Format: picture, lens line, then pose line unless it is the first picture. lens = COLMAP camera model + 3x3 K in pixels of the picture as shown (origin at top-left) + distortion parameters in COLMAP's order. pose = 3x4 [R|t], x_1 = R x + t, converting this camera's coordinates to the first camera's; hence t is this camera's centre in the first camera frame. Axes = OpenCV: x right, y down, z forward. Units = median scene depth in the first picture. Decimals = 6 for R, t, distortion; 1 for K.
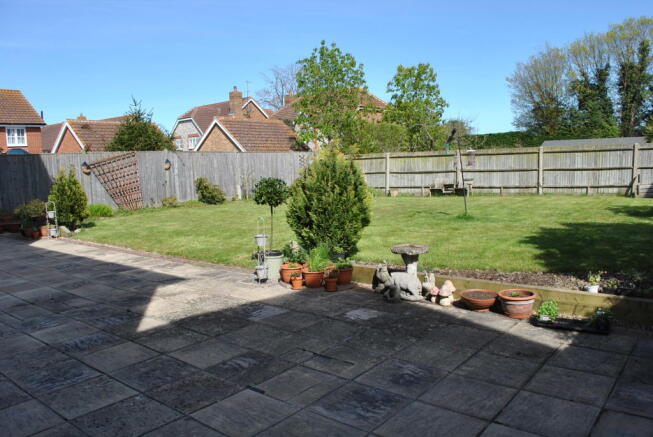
lens RADIAL K [[507.1, 0, 326.5], [0, 507.1, 218.5], [0, 0, 1]] dist [-0.081137, 0.000553]
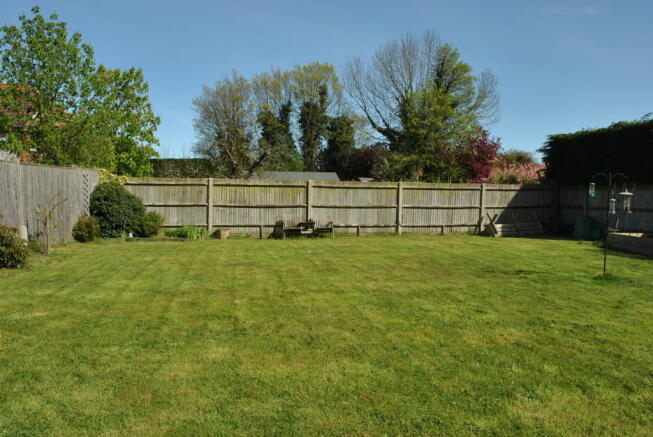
lens RADIAL K [[507.1, 0, 326.5], [0, 507.1, 218.5], [0, 0, 1]] dist [-0.081137, 0.000553]
pose [[0.713661, 0.002761, 0.700486, -0.302547], [0.032566, 0.998780, -0.037115, -0.044747], [-0.699734, 0.049300, 0.712700, 0.413488]]
